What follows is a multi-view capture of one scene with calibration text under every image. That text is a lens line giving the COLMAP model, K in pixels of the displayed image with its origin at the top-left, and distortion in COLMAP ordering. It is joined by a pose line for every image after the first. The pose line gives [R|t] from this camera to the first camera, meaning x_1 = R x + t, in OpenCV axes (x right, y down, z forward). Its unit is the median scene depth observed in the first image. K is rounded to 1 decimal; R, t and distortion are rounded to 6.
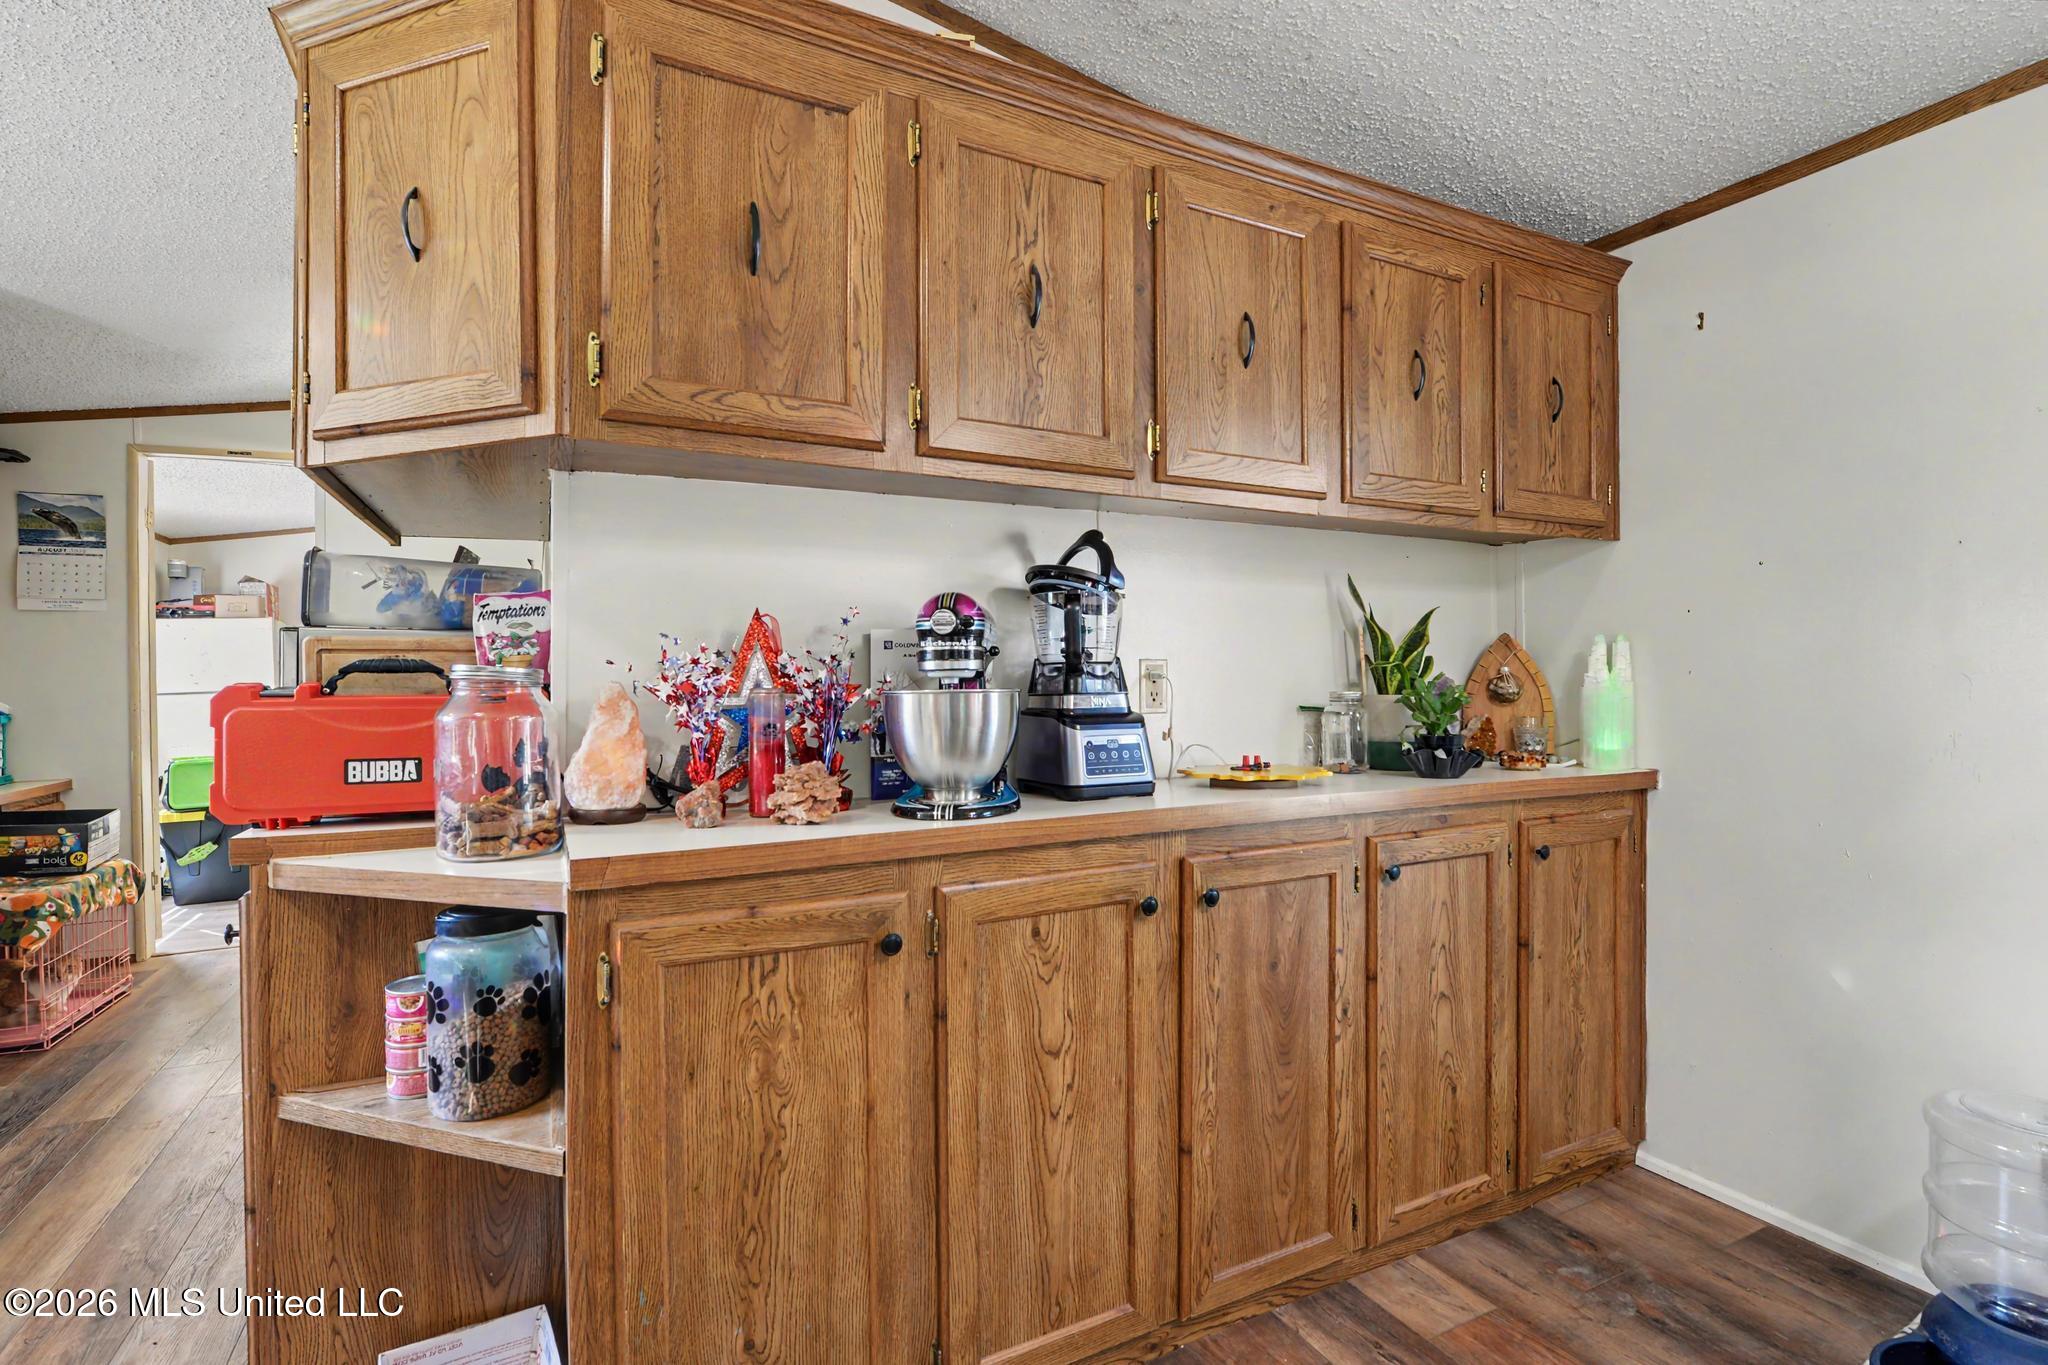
lens RADIAL K [[976.4, 0, 1027.9], [0, 976.4, 685.1], [0, 0, 1]] dist [-0.002464, -0.000280]
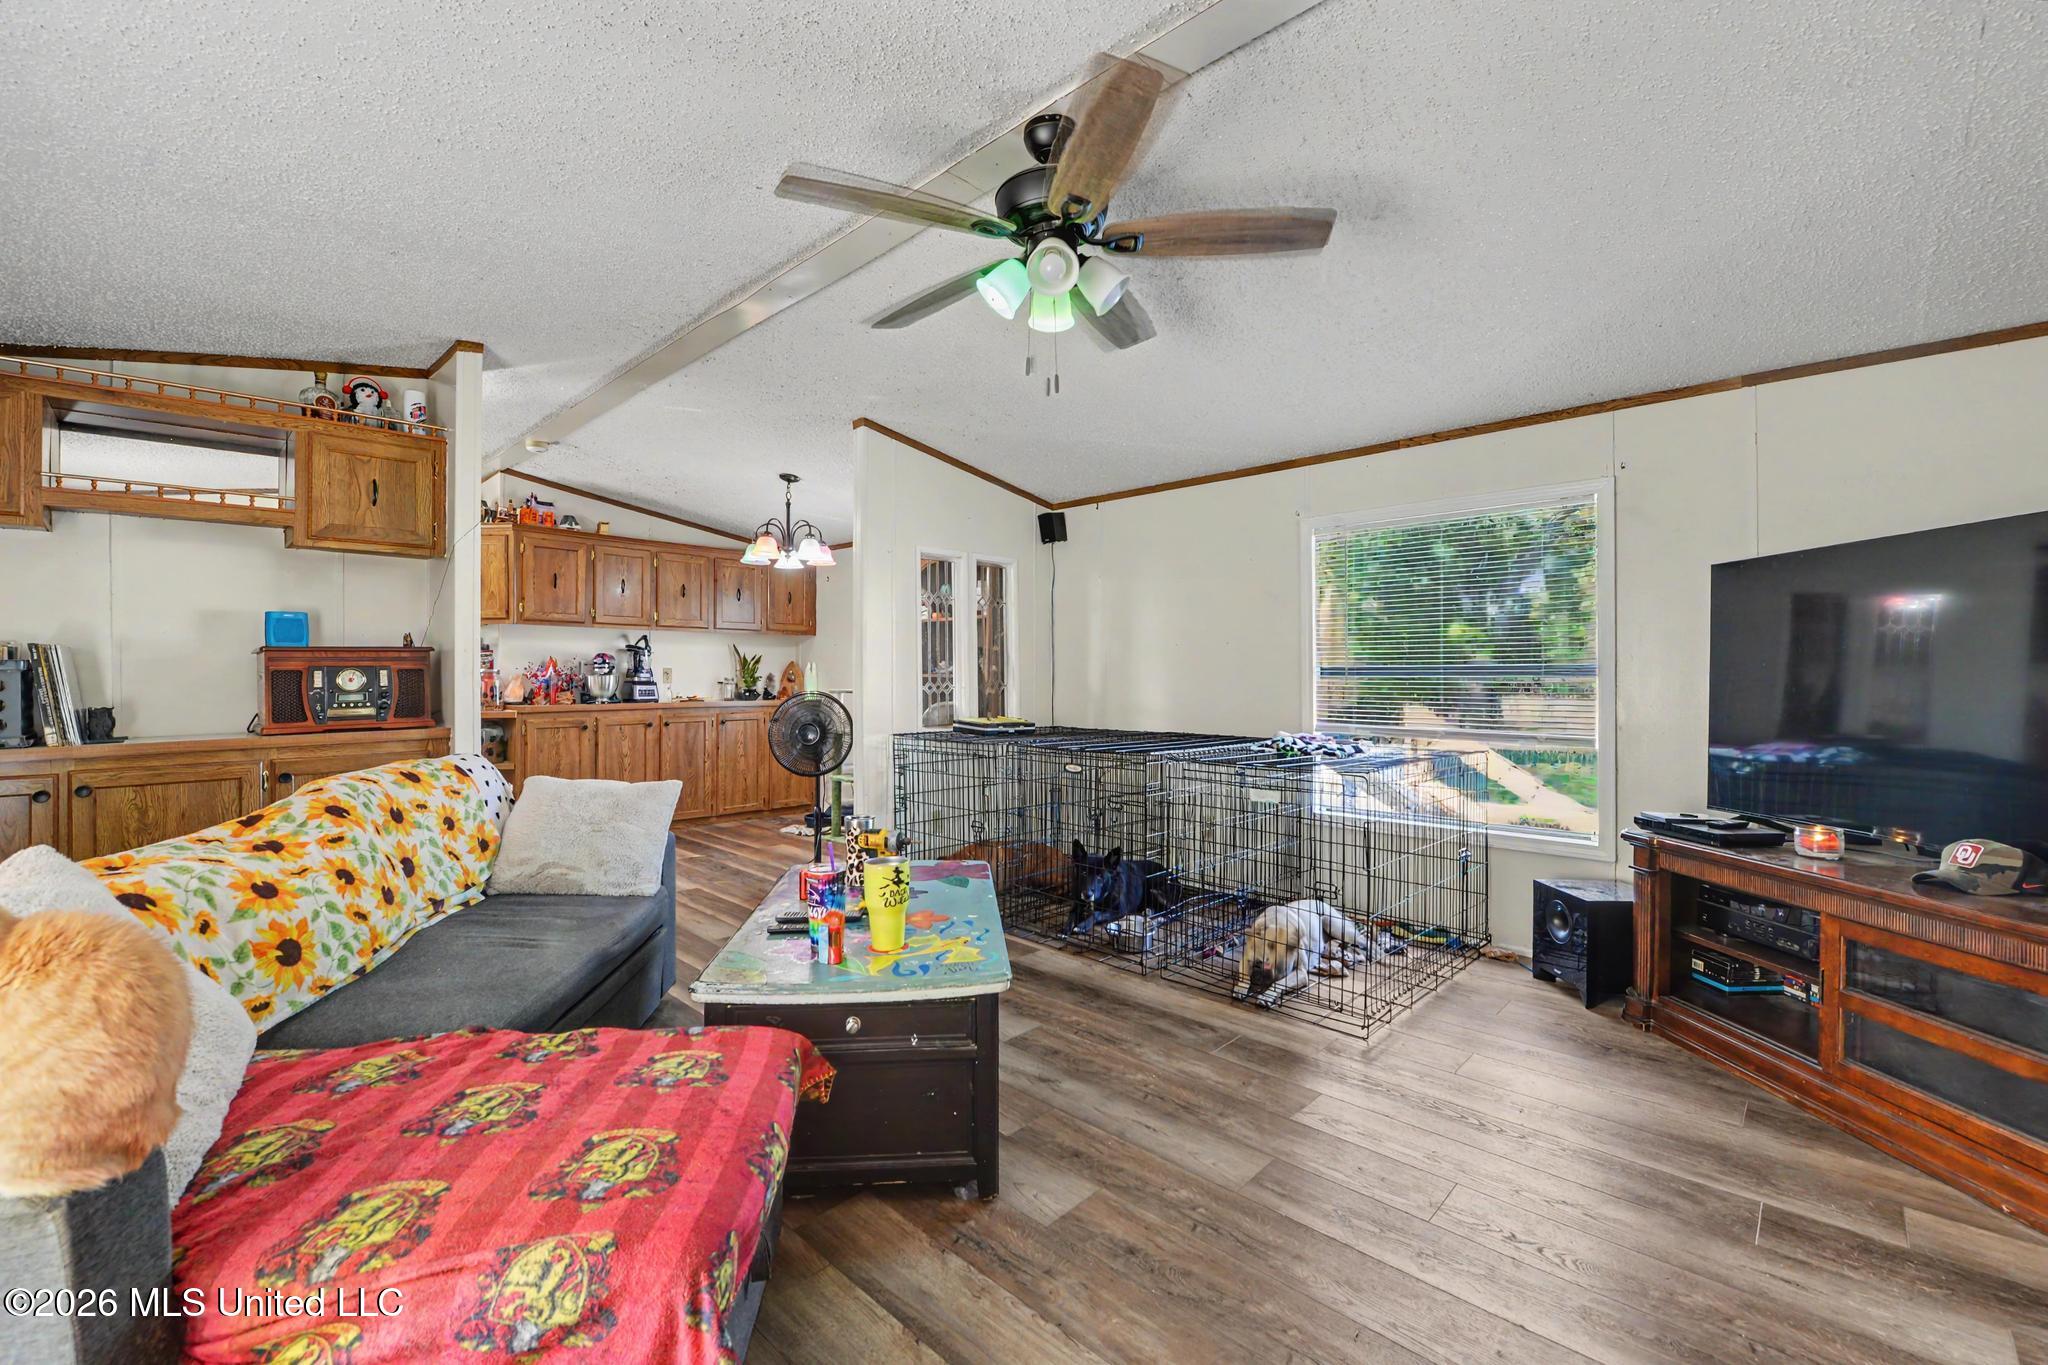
lens RADIAL K [[831.9, 0, 1011.8], [0, 831.9, 675.4], [0, 0, 1]] dist [-0.013925, -0.000903]
pose [[0.948082, 0.009618, 0.317879, 0.441765], [-0.008670, 0.999953, -0.004397, 0.003966], [-0.317907, 0.001412, 0.948121, -2.839923]]
